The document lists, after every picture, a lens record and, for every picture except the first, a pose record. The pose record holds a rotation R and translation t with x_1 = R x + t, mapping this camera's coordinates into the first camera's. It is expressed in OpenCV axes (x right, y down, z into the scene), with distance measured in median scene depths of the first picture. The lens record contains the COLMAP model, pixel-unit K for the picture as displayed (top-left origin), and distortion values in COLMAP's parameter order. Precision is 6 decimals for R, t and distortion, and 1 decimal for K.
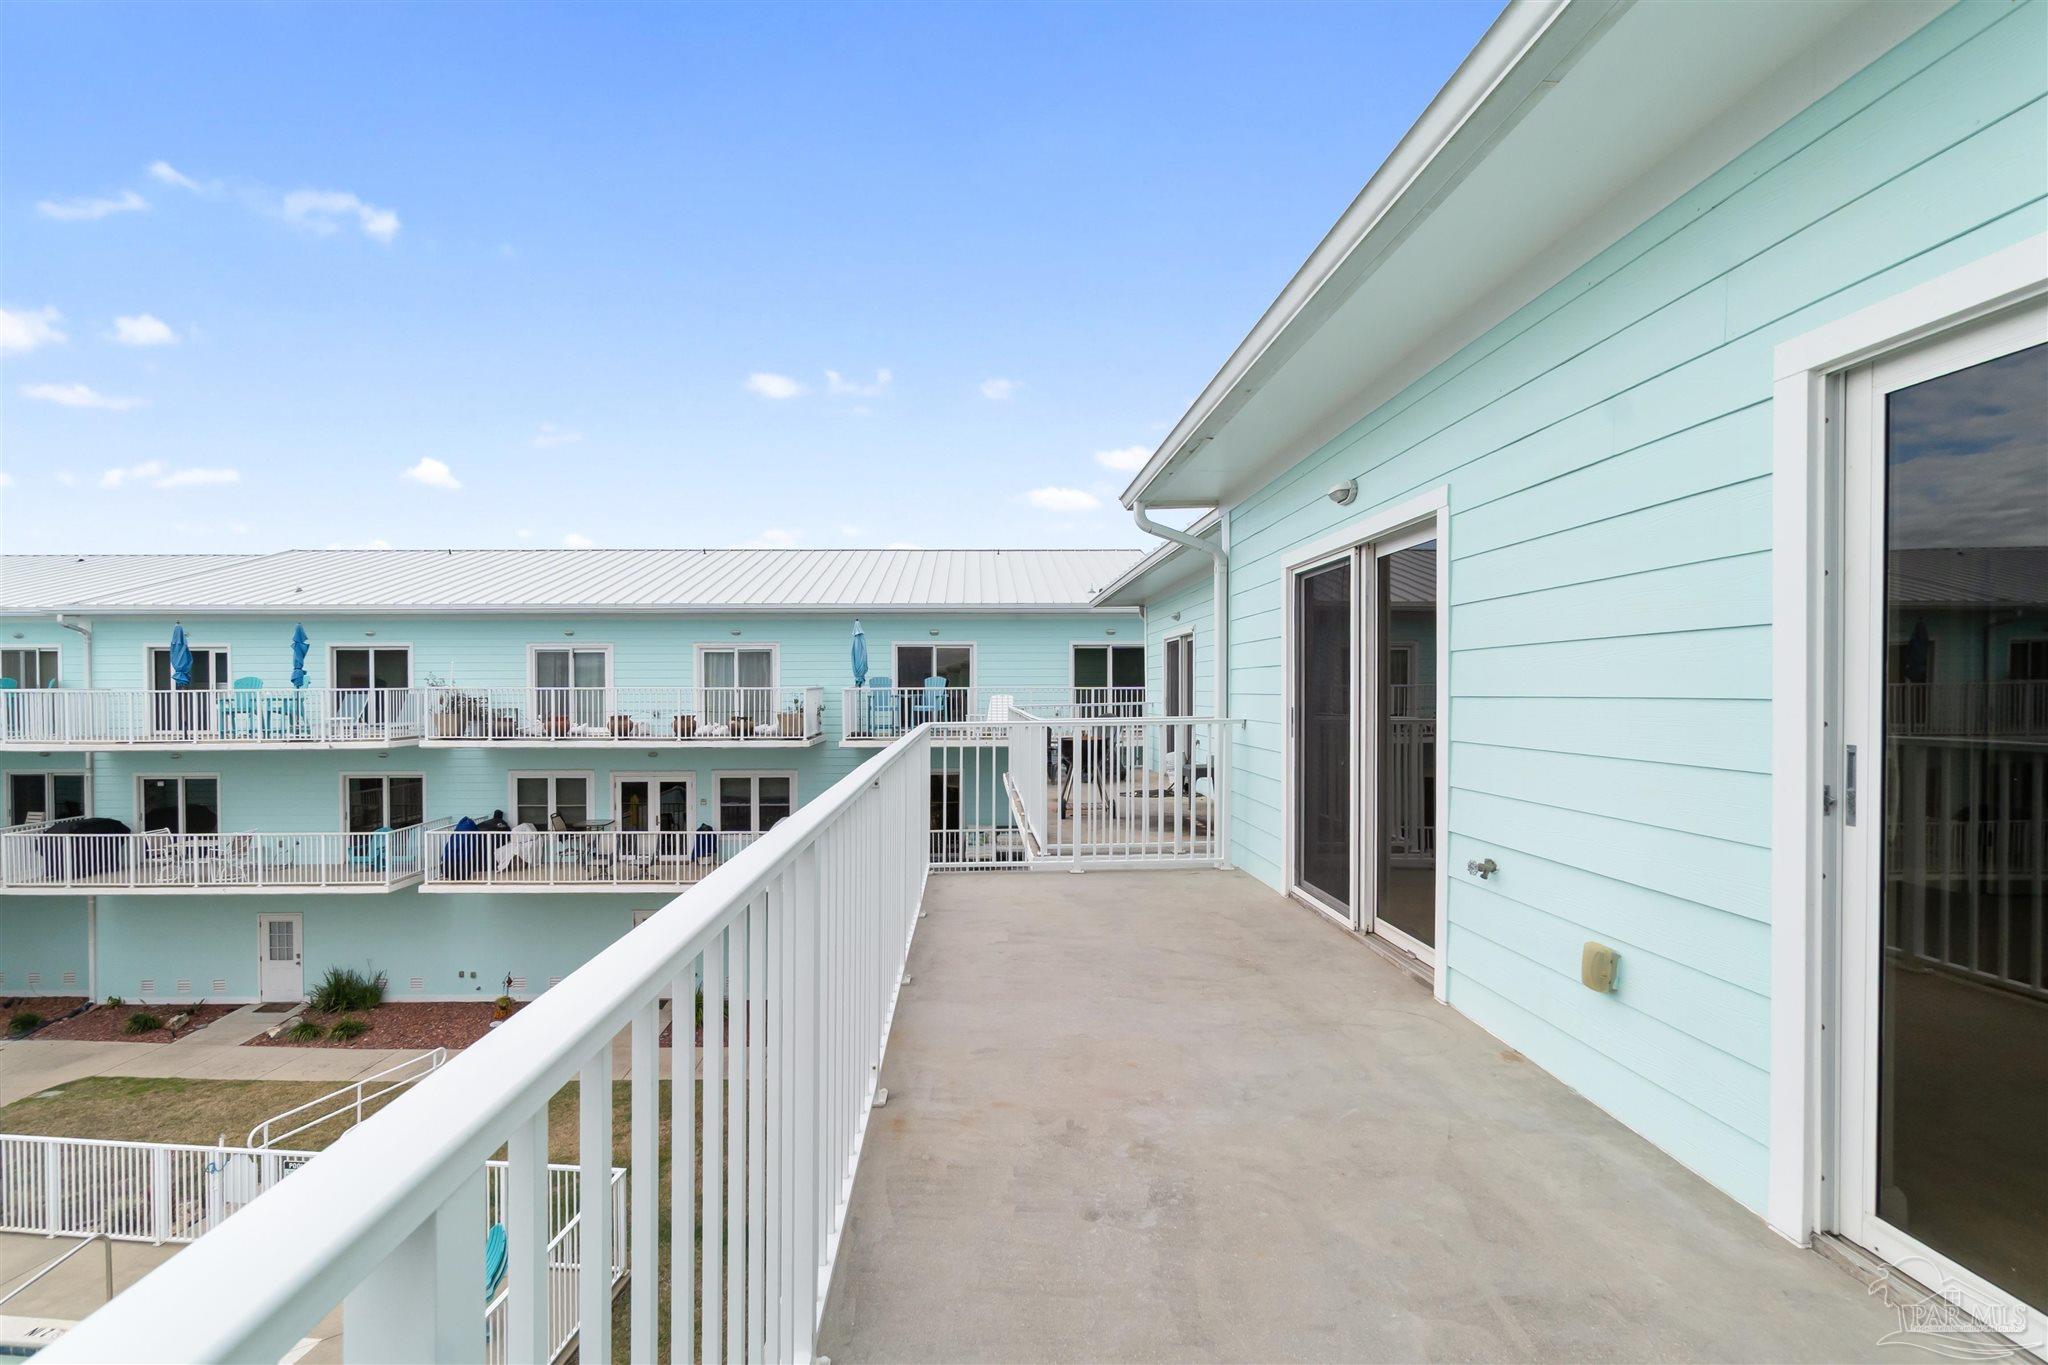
lens RADIAL K [[899.9, 0, 1006.5], [0, 899.9, 694.7], [0, 0, 1]] dist [-0.006781, 0.003539]
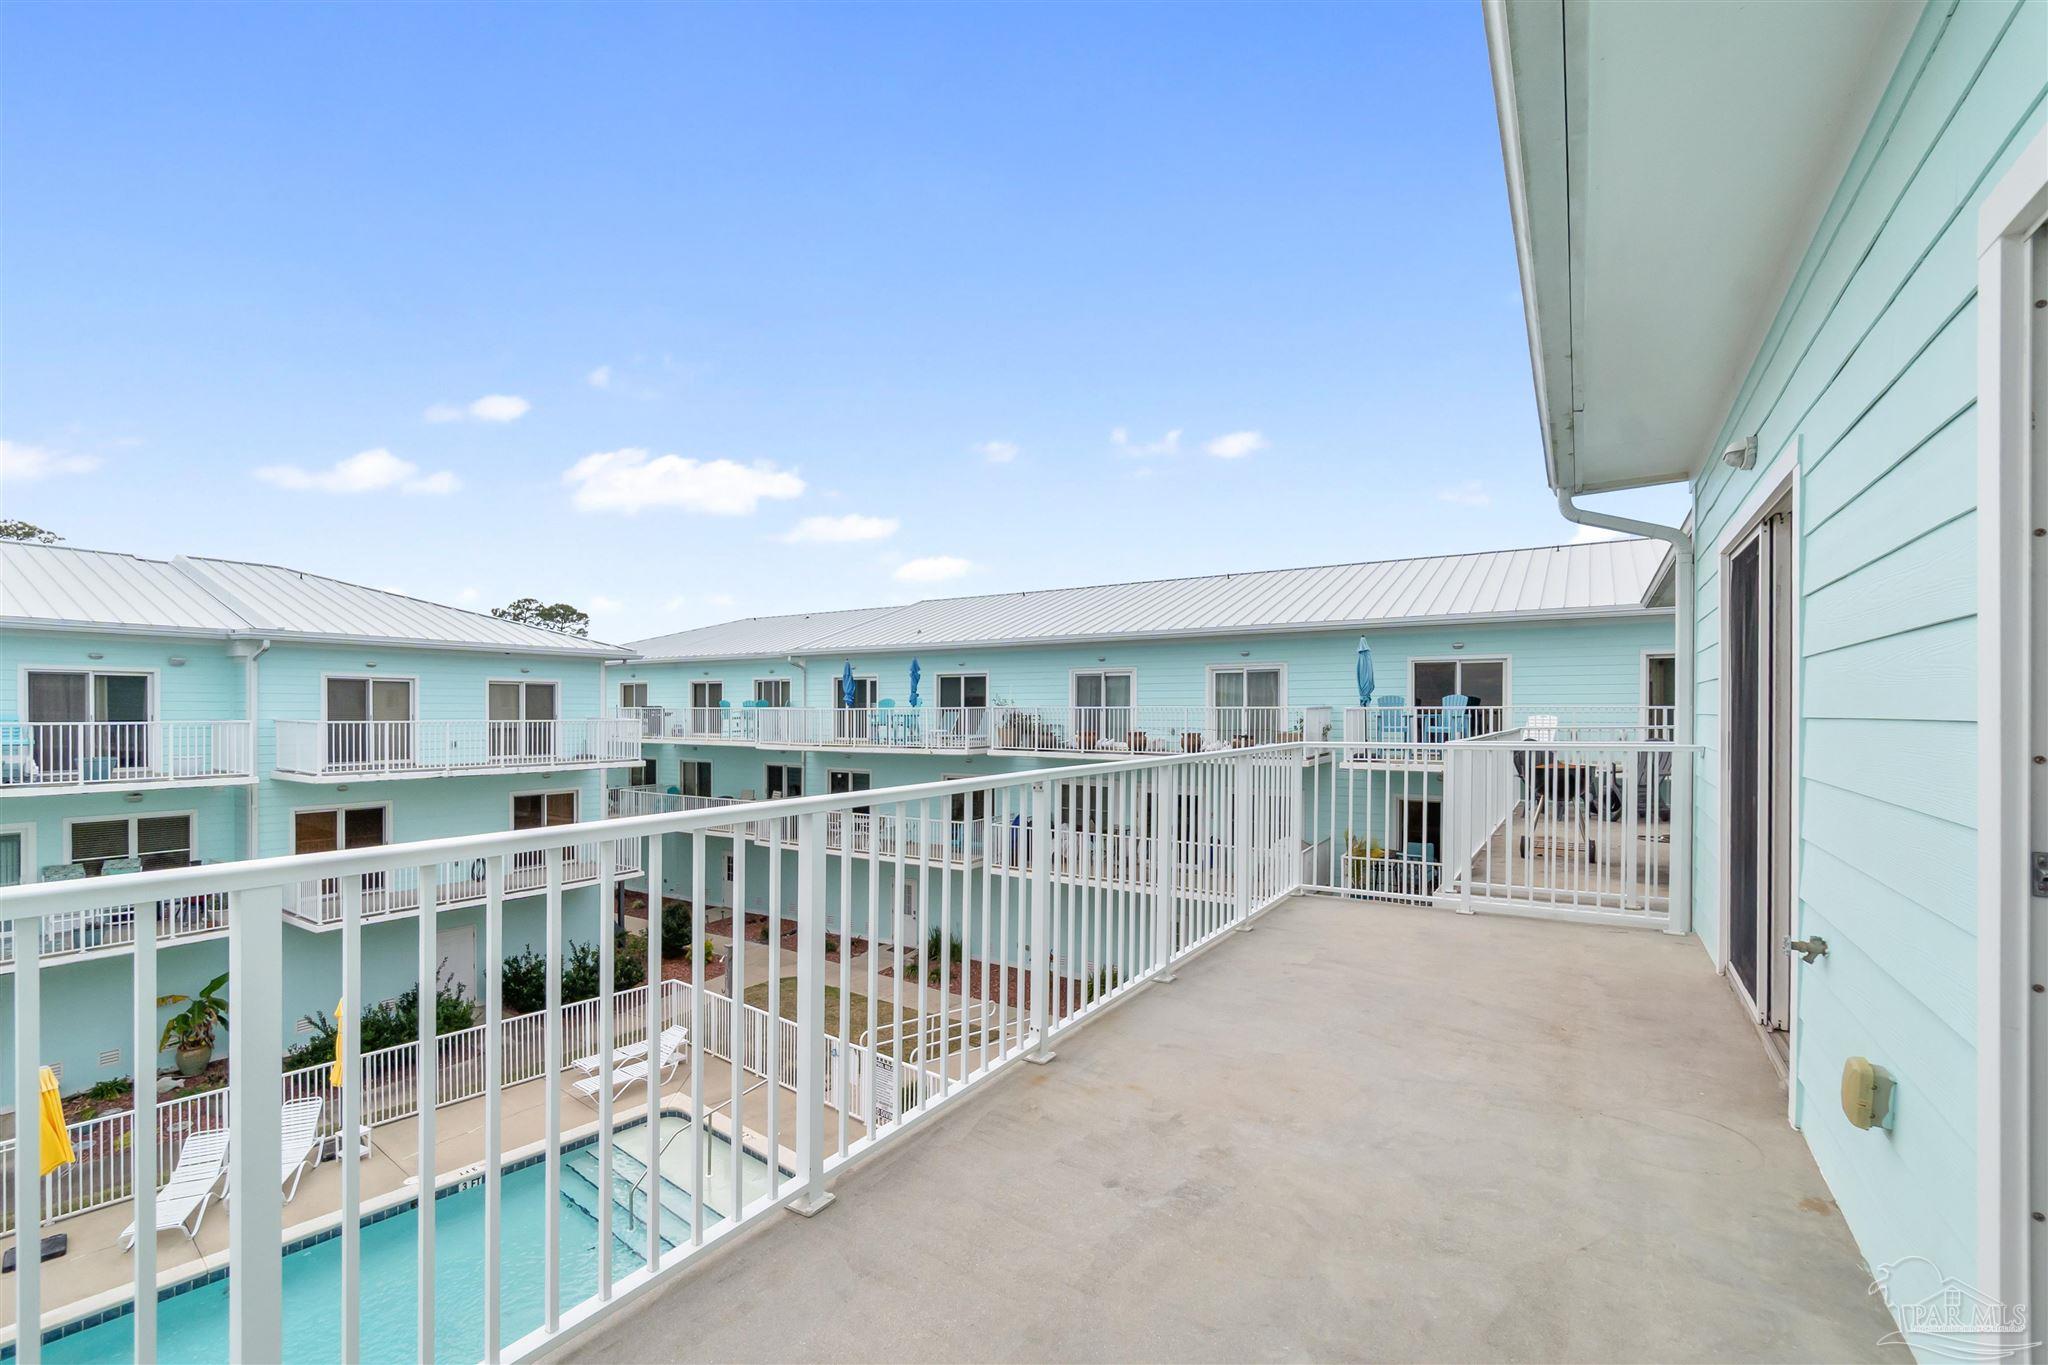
lens RADIAL K [[899.9, 0, 1006.4], [0, 899.9, 701.2], [0, 0, 1]] dist [-0.006781, 0.003539]
pose [[0.820180, -0.003262, -0.572096, 0.071704], [-0.004951, 0.999906, -0.012798, 0.000346], [0.572084, 0.013329, 0.820087, 0.001629]]
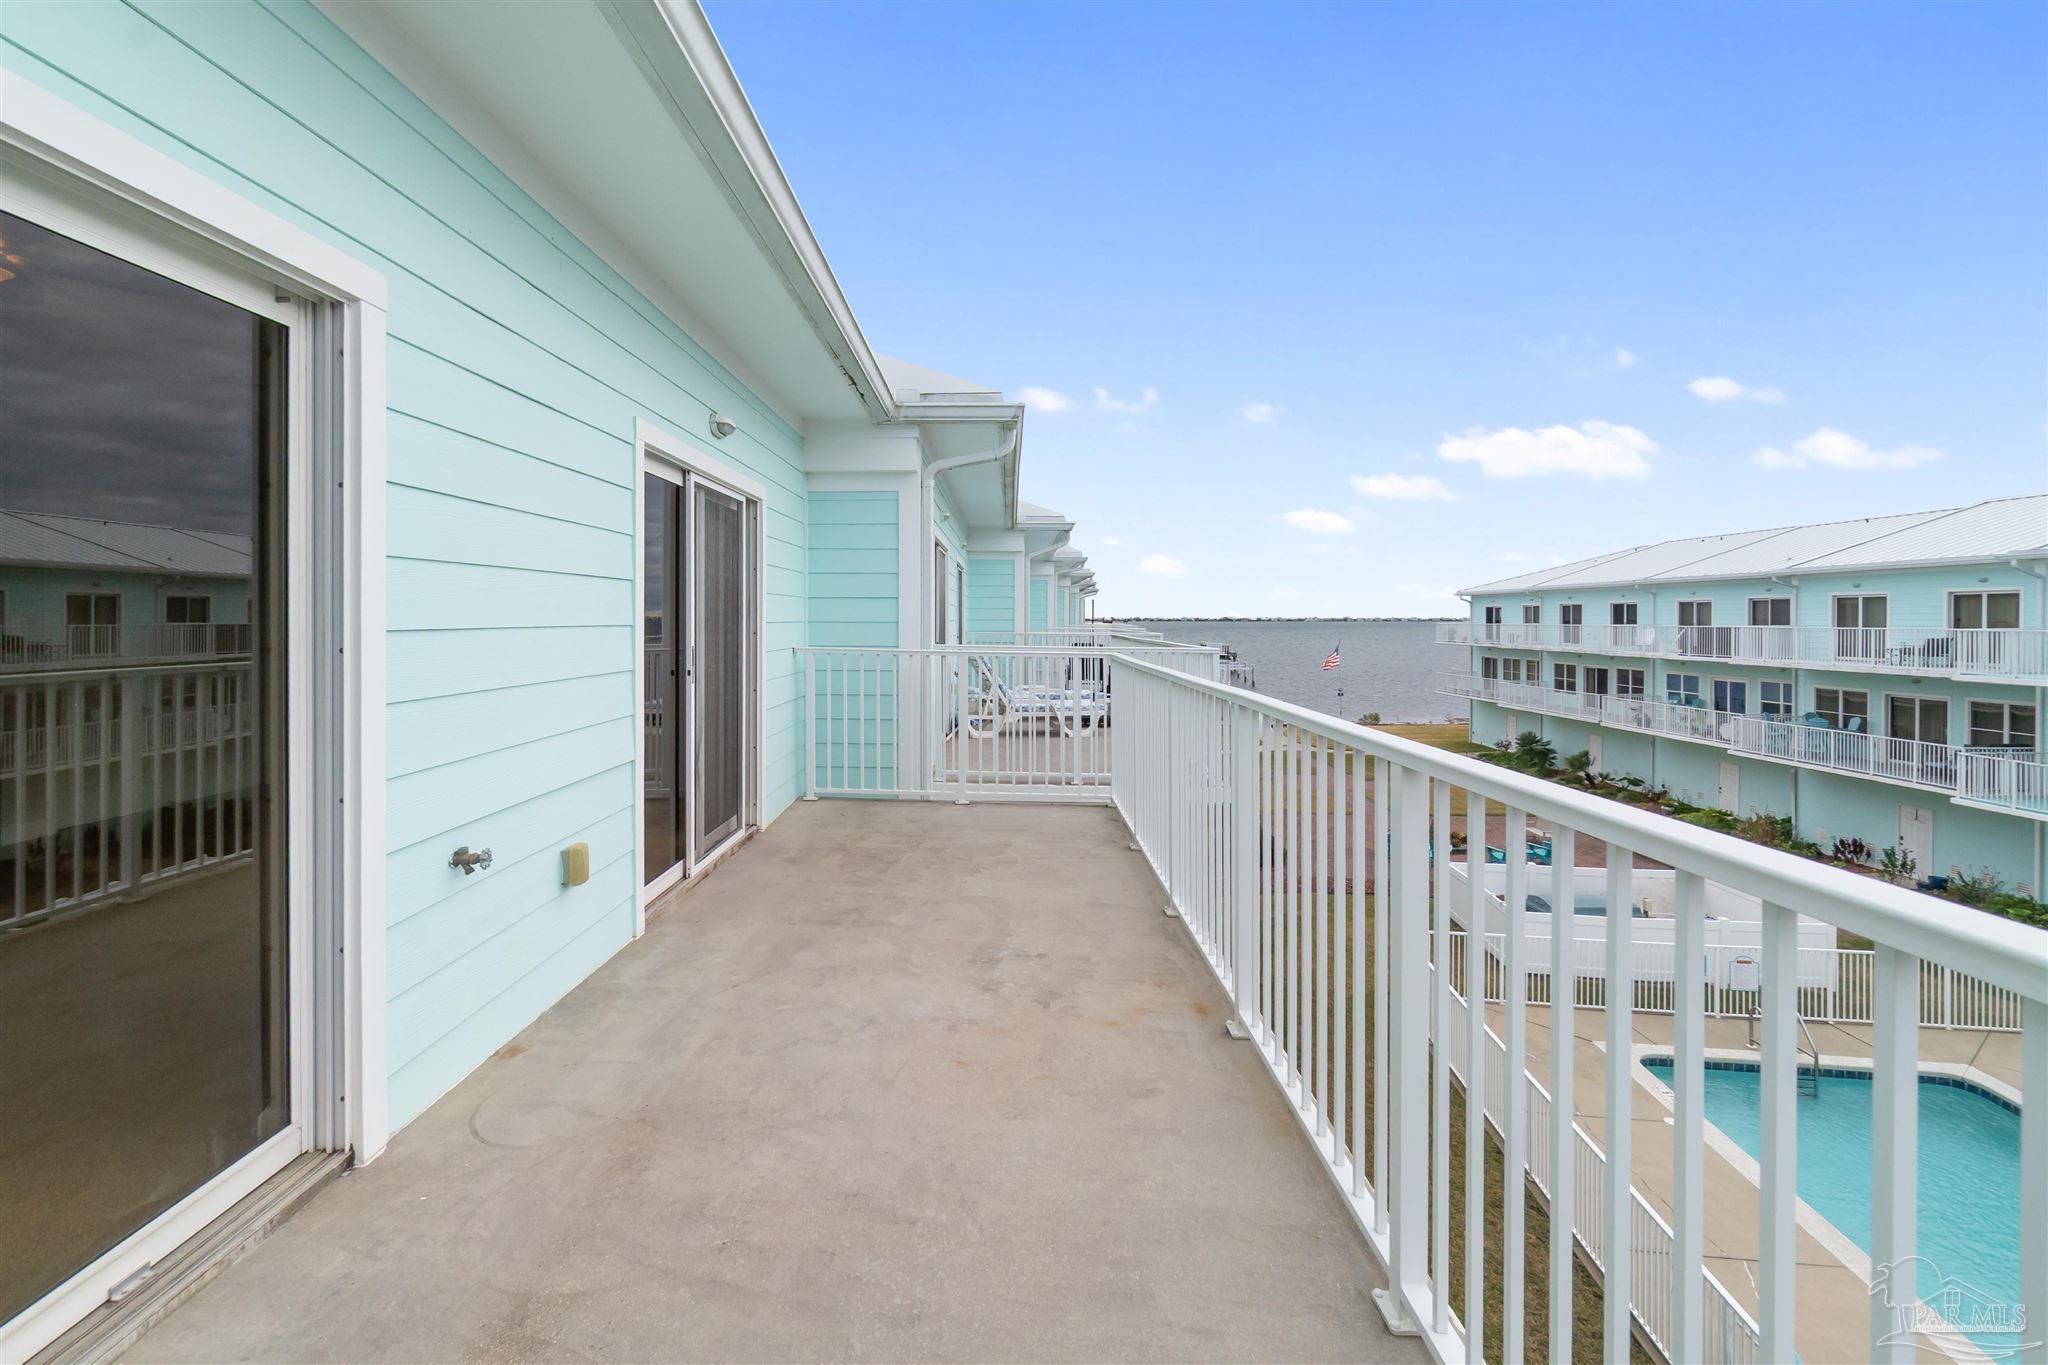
lens RADIAL K [[899.9, 0, 995.3], [0, 899.9, 652.1], [0, 0, 1]] dist [-0.006781, 0.003539]
pose [[-0.998224, -0.003420, 0.059479, 0.009481], [-0.000926, 0.999121, 0.041915, -0.001422], [-0.059570, 0.041786, -0.997349, 0.292721]]
